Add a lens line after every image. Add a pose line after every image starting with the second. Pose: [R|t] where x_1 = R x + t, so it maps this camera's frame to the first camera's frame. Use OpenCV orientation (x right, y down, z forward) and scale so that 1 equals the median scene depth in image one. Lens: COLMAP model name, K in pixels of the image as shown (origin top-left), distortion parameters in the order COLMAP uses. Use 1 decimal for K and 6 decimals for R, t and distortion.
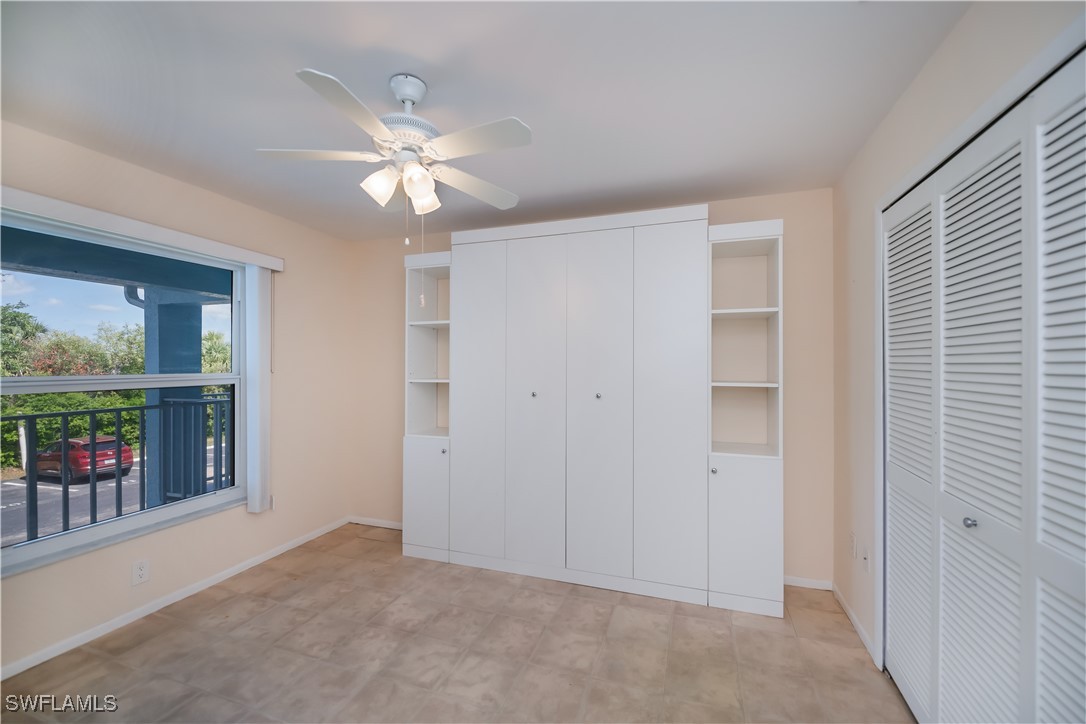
lens RADIAL K [[433.7, 0, 545.9], [0, 433.7, 366.2], [0, 0, 1]] dist [0.000070, -0.000045]
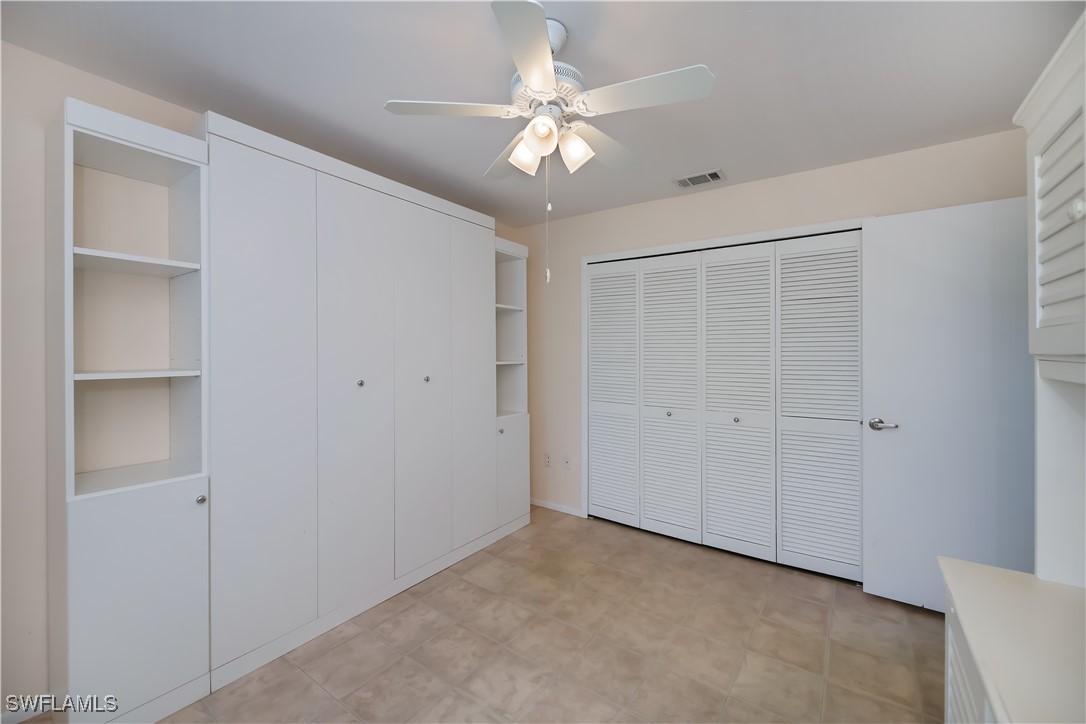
lens RADIAL K [[444.0, 0, 545.9], [0, 444.0, 353.9], [0, 0, 1]] dist [-0.001645, -0.000257]
pose [[0.267738, -0.003177, 0.963486, -0.860127], [0.002457, 0.999994, 0.002615, 0.012010], [-0.963489, 0.001667, 0.267744, 0.548876]]
